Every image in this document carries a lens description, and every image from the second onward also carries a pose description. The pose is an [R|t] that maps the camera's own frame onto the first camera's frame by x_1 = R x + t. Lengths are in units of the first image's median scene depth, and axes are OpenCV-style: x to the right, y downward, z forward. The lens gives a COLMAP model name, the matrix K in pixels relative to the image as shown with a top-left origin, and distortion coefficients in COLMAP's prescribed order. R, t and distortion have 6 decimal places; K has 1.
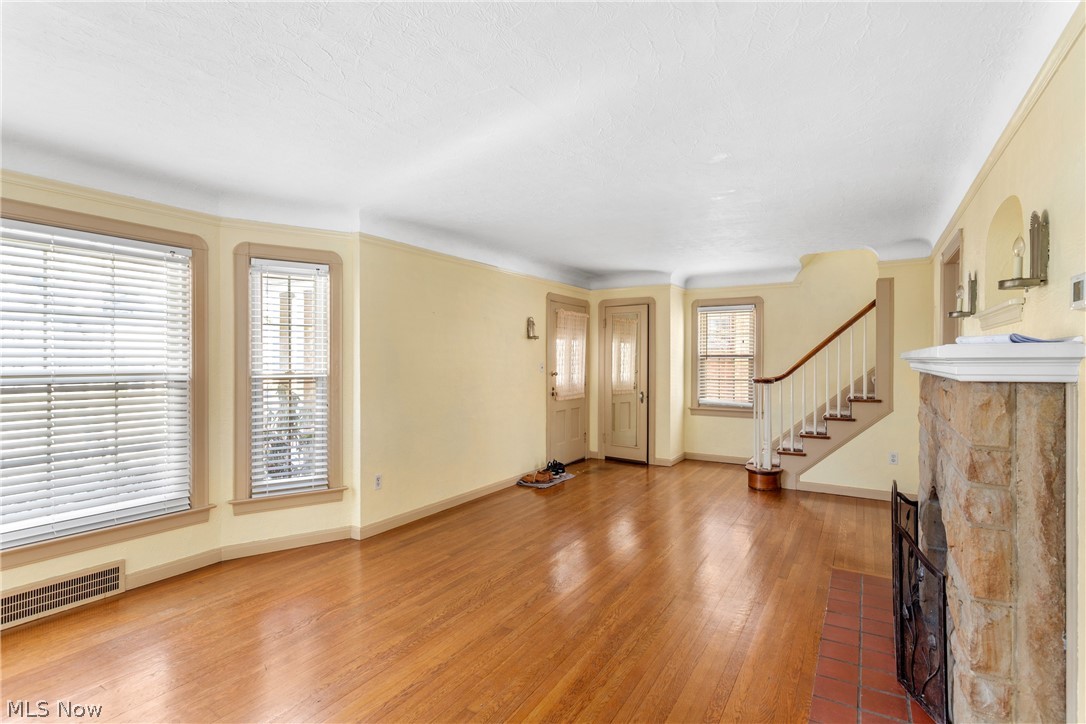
lens RADIAL K [[519.9, 0, 547.0], [0, 519.9, 365.7], [0, 0, 1]] dist [0.002107, 0.001791]
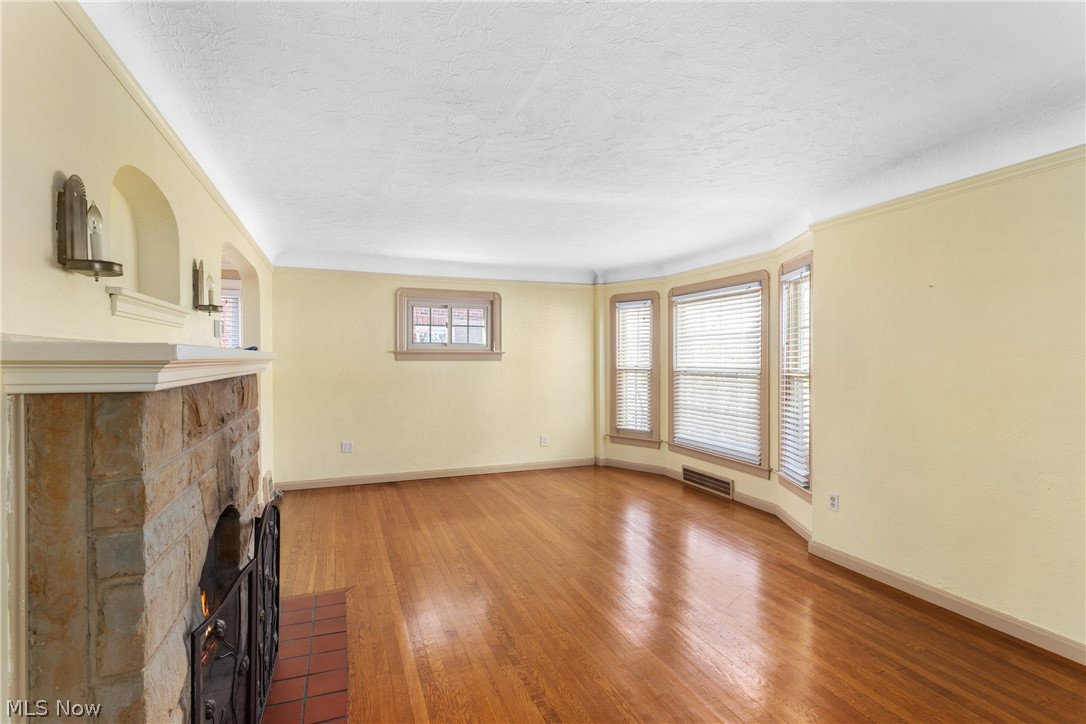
lens RADIAL K [[519.9, 0, 543.1], [0, 519.9, 359.7], [0, 0, 1]] dist [0.002107, 0.001791]
pose [[-0.608001, 0.002071, -0.793934, 0.902307], [-0.008217, 0.999927, 0.008901, -0.021065], [0.793894, 0.011936, -0.607939, 1.584826]]
